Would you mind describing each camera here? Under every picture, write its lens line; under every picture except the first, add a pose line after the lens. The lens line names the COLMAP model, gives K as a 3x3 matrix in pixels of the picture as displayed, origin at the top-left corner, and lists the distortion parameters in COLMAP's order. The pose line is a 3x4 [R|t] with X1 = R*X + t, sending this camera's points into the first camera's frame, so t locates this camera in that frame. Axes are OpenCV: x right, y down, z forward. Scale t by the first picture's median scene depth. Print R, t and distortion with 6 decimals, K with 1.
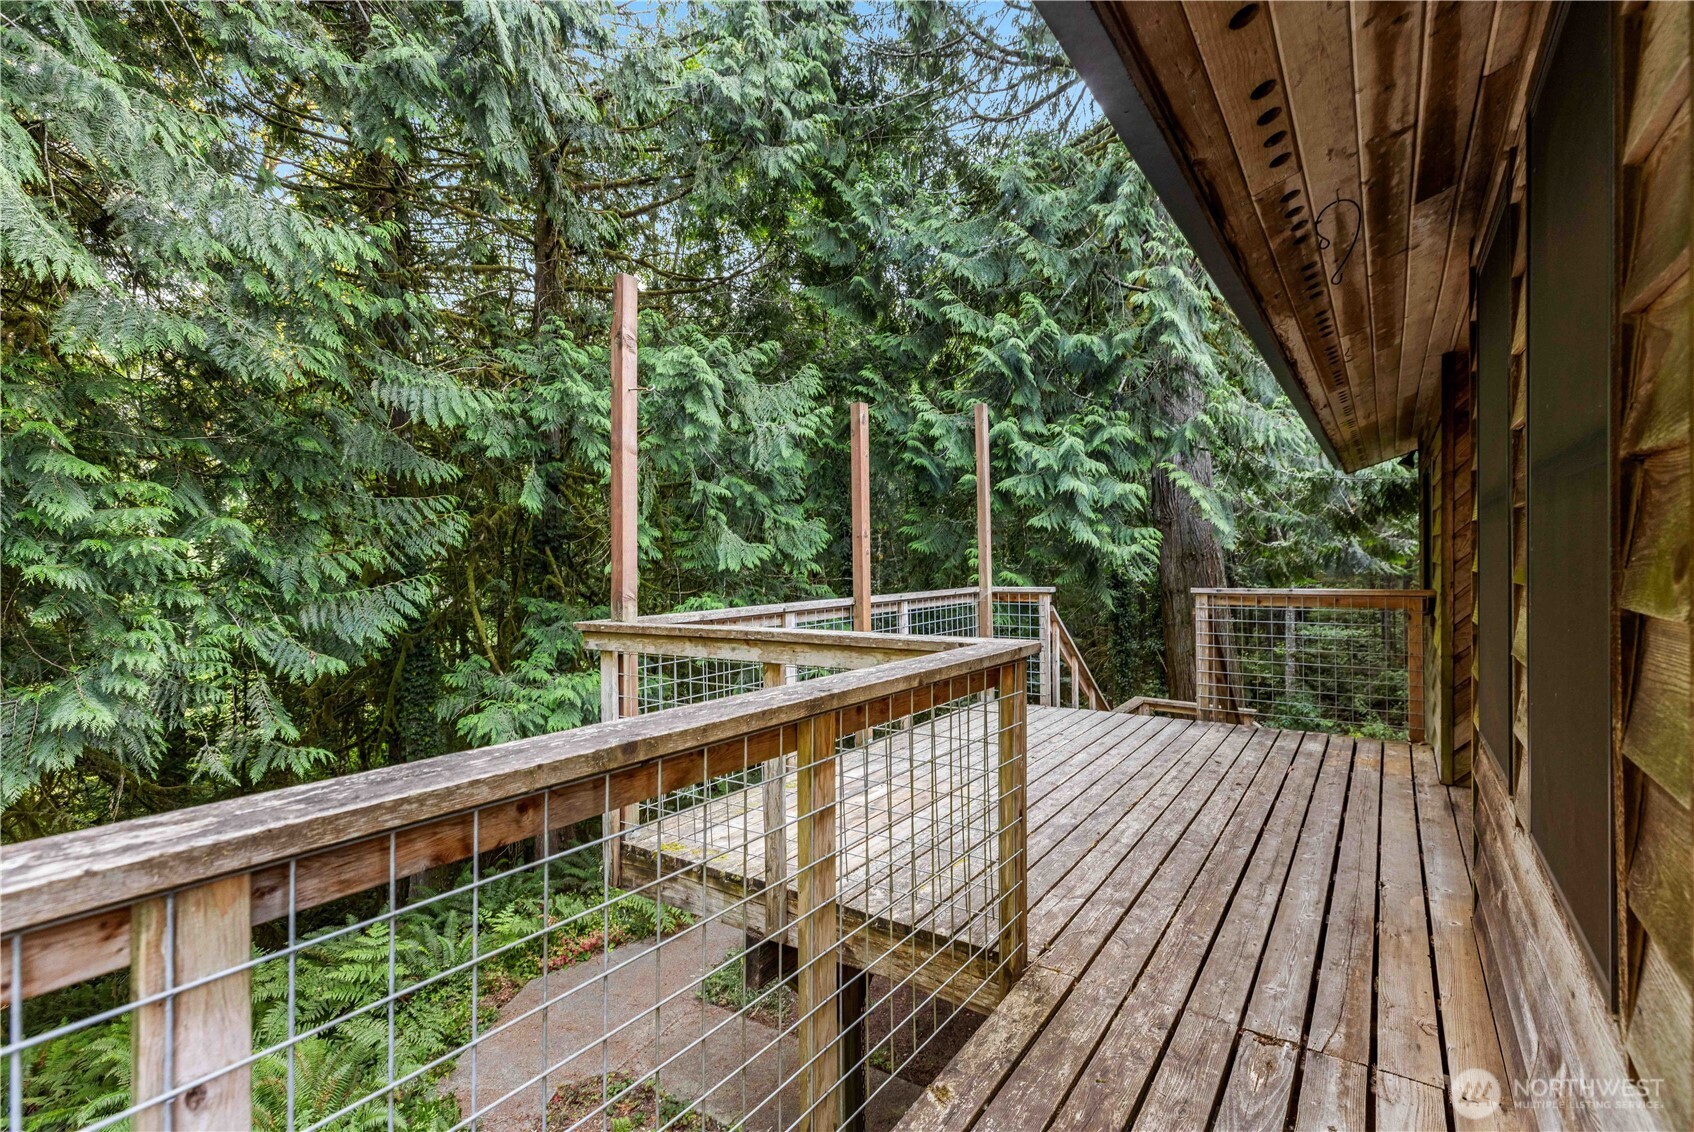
lens RADIAL K [[756.7, 0, 853.1], [0, 756.7, 557.4], [0, 0, 1]] dist [0.003820, 0.000116]
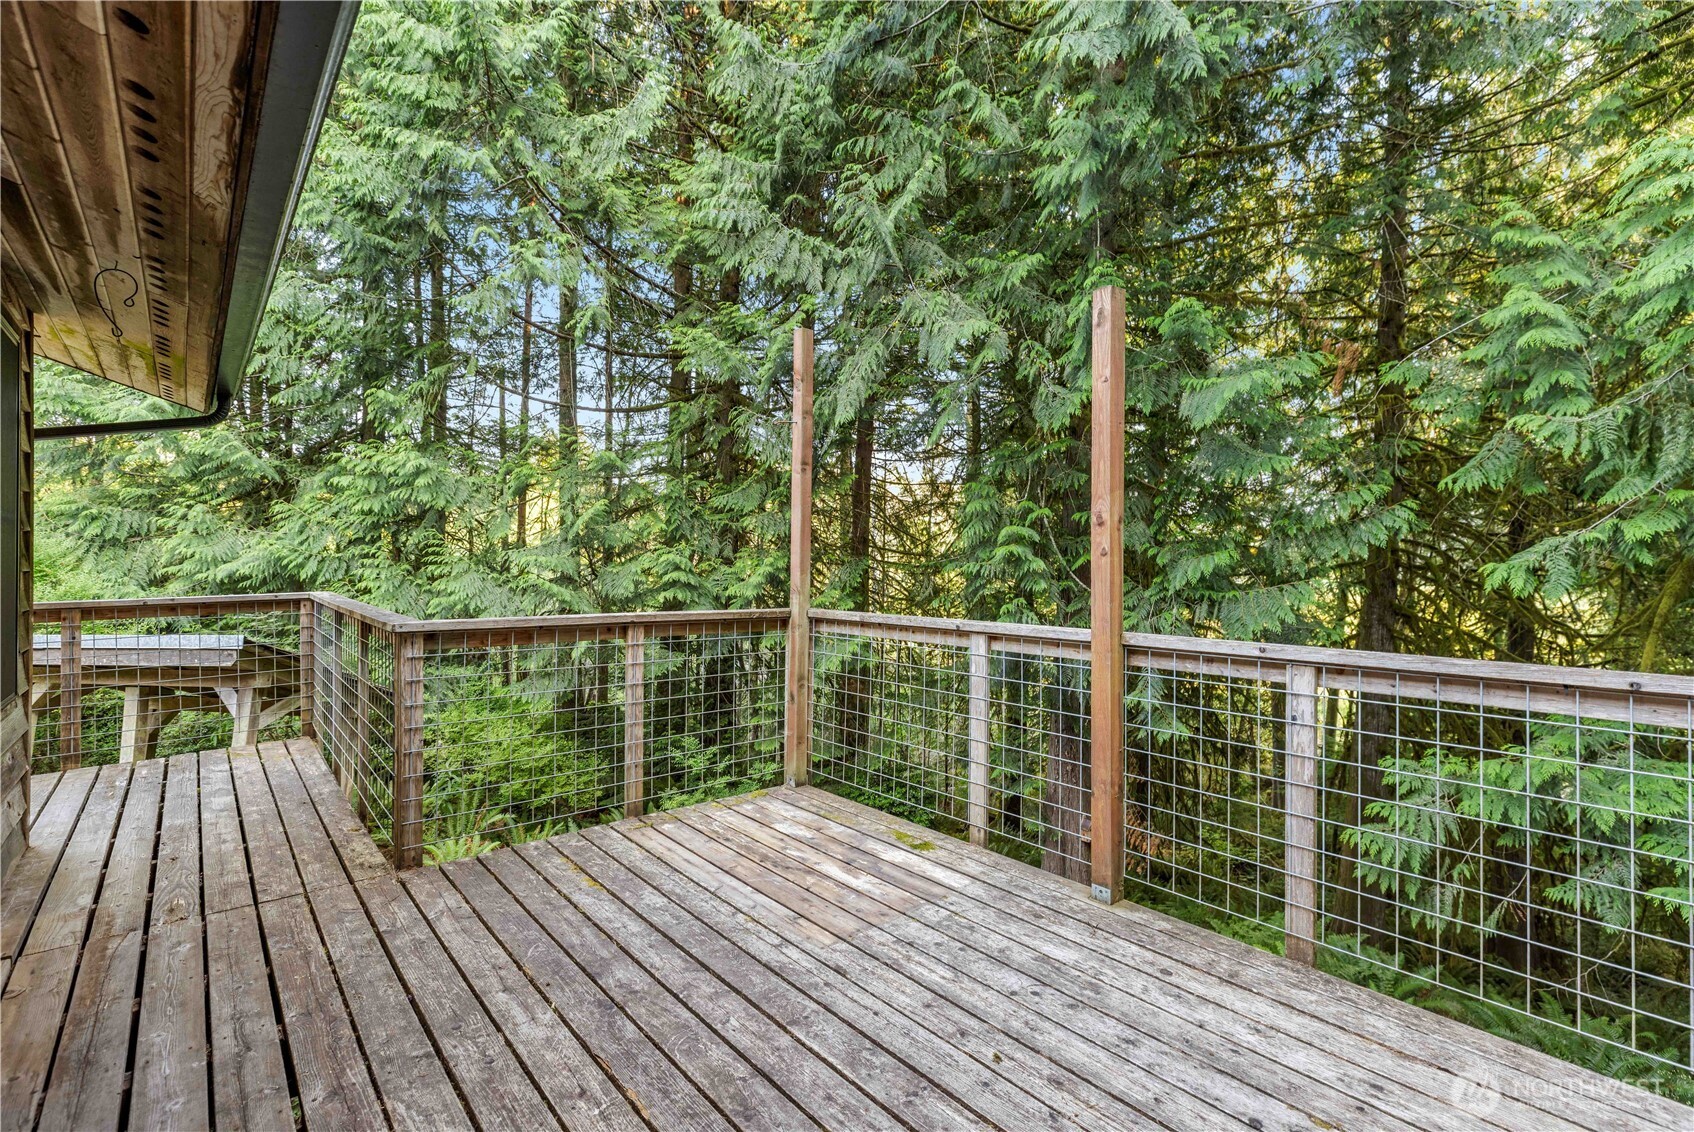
lens RADIAL K [[756.7, 0, 853.5], [0, 756.7, 562.4], [0, 0, 1]] dist [0.003820, 0.000116]
pose [[-0.234369, 0.002211, -0.972145, 1.165389], [-0.005369, 0.999979, 0.003568, 0.000522], [0.972133, 0.006055, -0.234352, 1.835471]]
